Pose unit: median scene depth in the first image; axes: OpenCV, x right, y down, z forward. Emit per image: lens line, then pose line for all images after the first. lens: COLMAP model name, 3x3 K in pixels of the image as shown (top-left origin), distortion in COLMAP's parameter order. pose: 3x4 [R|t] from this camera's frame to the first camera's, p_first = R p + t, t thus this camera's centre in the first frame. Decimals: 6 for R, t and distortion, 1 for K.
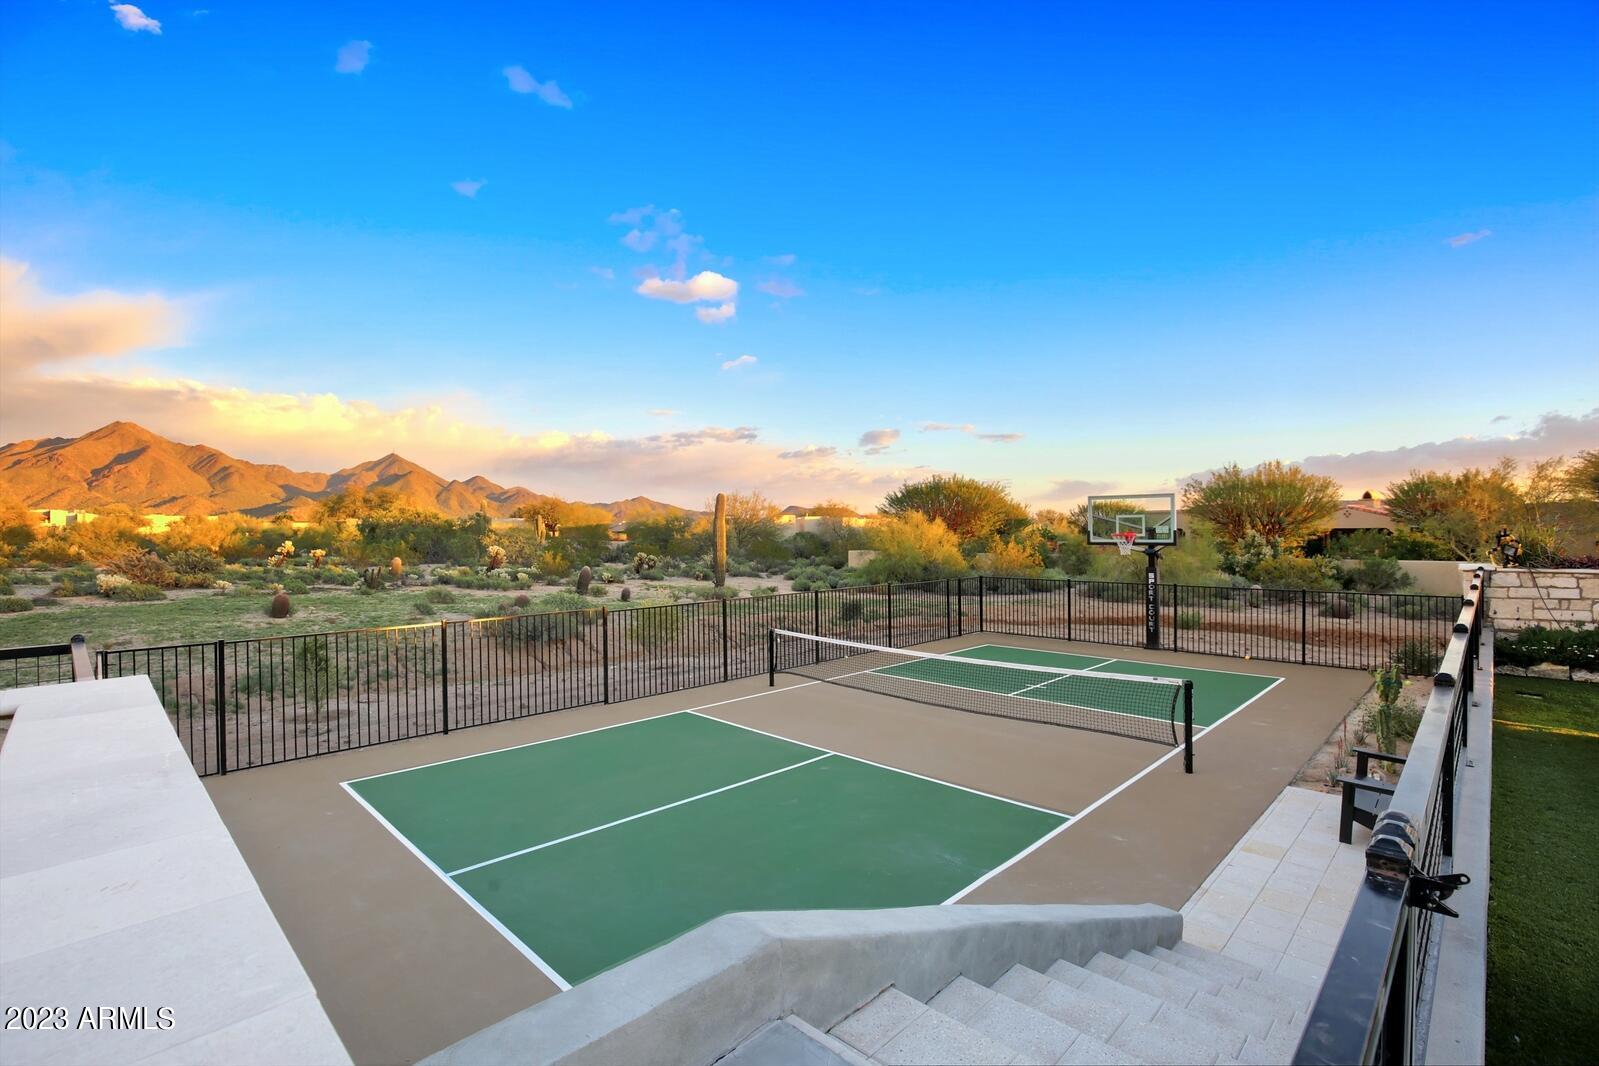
lens RADIAL K [[723.7, 0, 799.5], [0, 723.7, 533.0], [0, 0, 1]] dist [-0.027852, 0.000283]
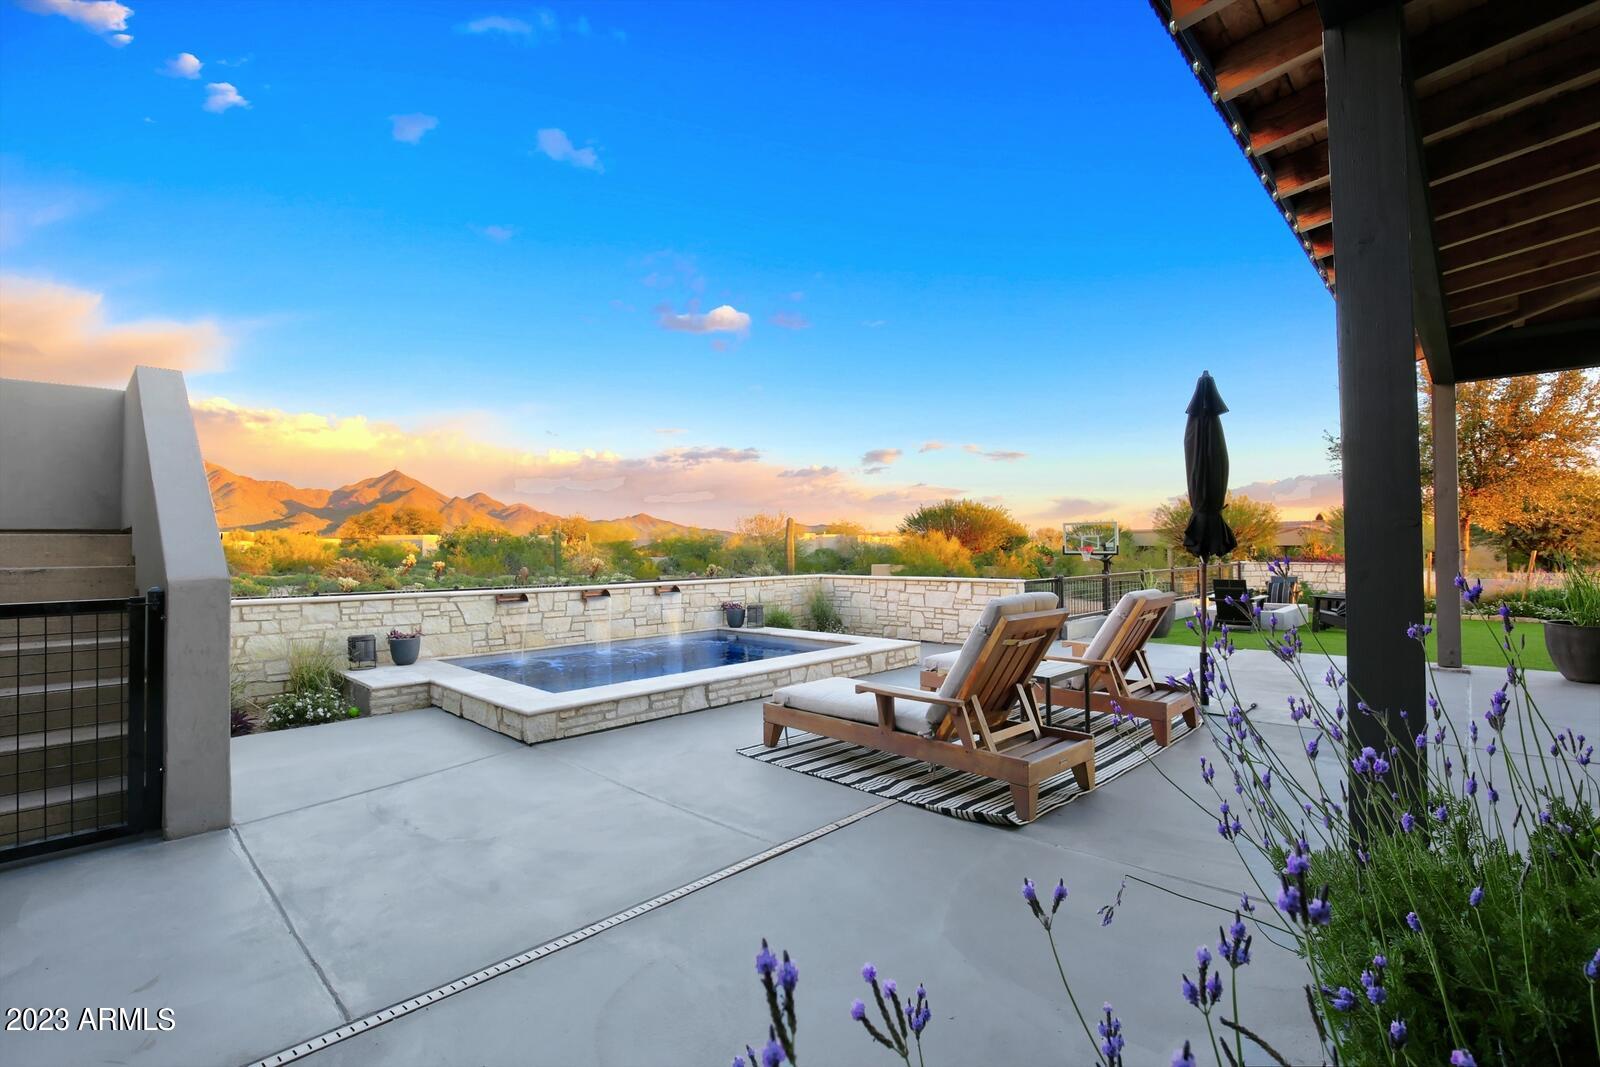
lens RADIAL K [[724.2, 0, 800.0], [0, 724.2, 533.5], [0, 0, 1]] dist [-0.027852, 0.000283]
pose [[0.999998, 0.001750, 0.000064, -0.046509], [-0.001748, 0.999730, -0.023186, 0.002307], [-0.000104, 0.023186, 0.999731, -0.155984]]
